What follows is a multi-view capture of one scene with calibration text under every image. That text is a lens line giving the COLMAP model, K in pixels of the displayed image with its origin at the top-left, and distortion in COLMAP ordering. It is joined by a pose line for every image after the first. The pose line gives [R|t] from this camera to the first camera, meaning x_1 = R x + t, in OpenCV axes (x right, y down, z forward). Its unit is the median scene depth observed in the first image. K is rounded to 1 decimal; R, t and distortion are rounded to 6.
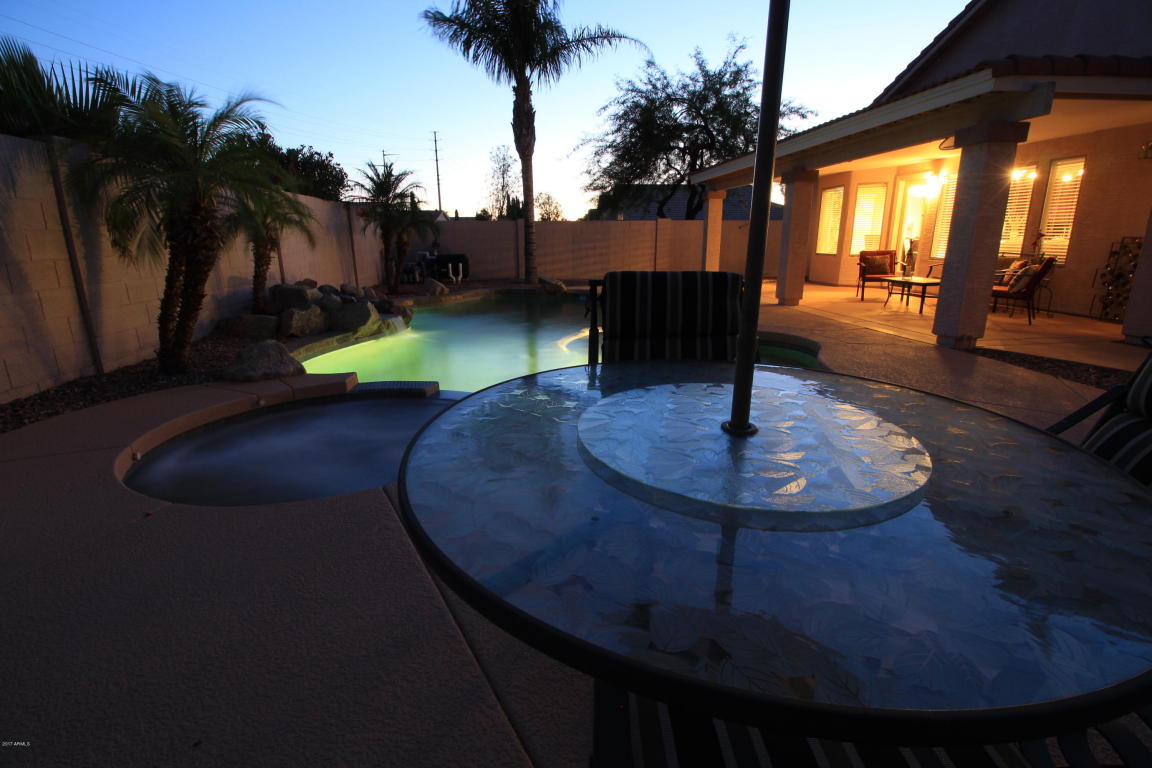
lens RADIAL K [[532.0, 0, 576.0], [0, 532.0, 384.0], [0, 0, 1]] dist [-0.002260, -0.010966]
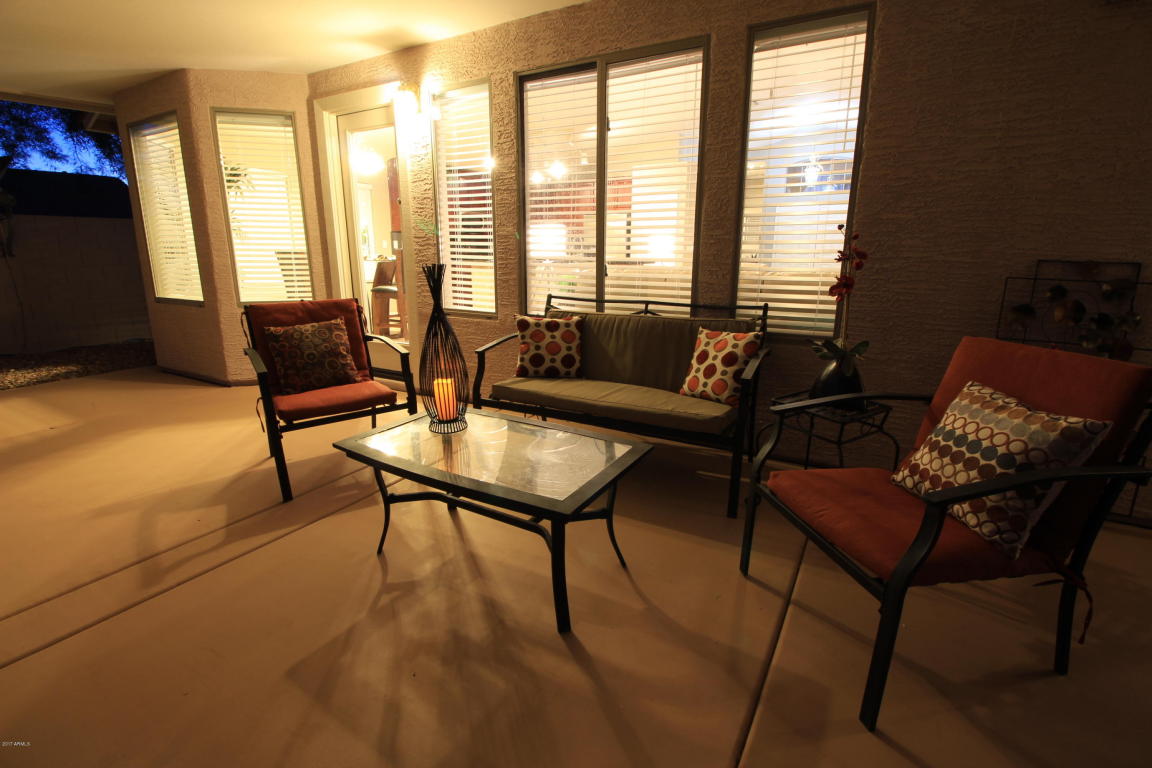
lens RADIAL K [[532.0, 0, 576.0], [0, 532.0, 384.0], [0, 0, 1]] dist [-0.002260, -0.010966]
pose [[0.589490, -0.178072, 0.787903, 0.388939], [0.203577, 0.976665, 0.068423, -0.182719], [-0.781702, 0.120064, 0.611986, 0.657187]]
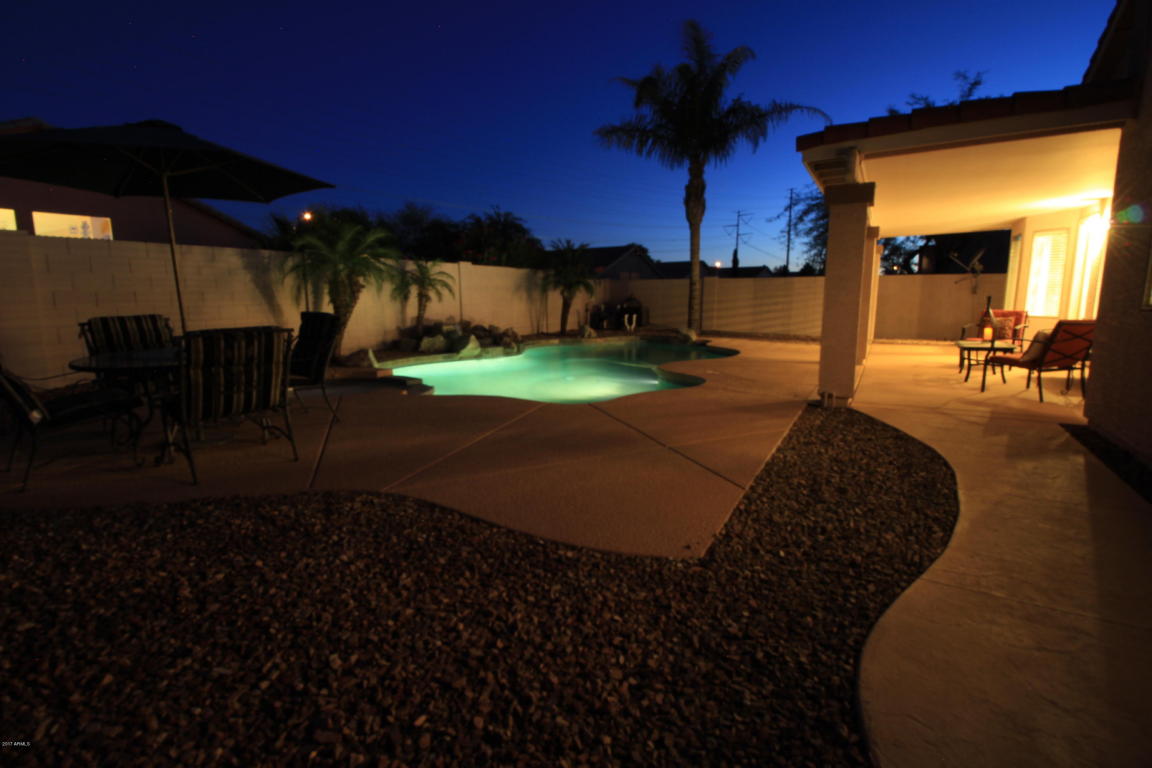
lens RADIAL K [[532.0, 0, 576.0], [0, 532.0, 384.0], [0, 0, 1]] dist [-0.002260, -0.010966]
pose [[0.806841, 0.100053, -0.582235, 0.492479], [-0.156496, 0.986544, -0.047336, 0.006578], [0.569664, 0.129310, 0.811641, -0.038796]]
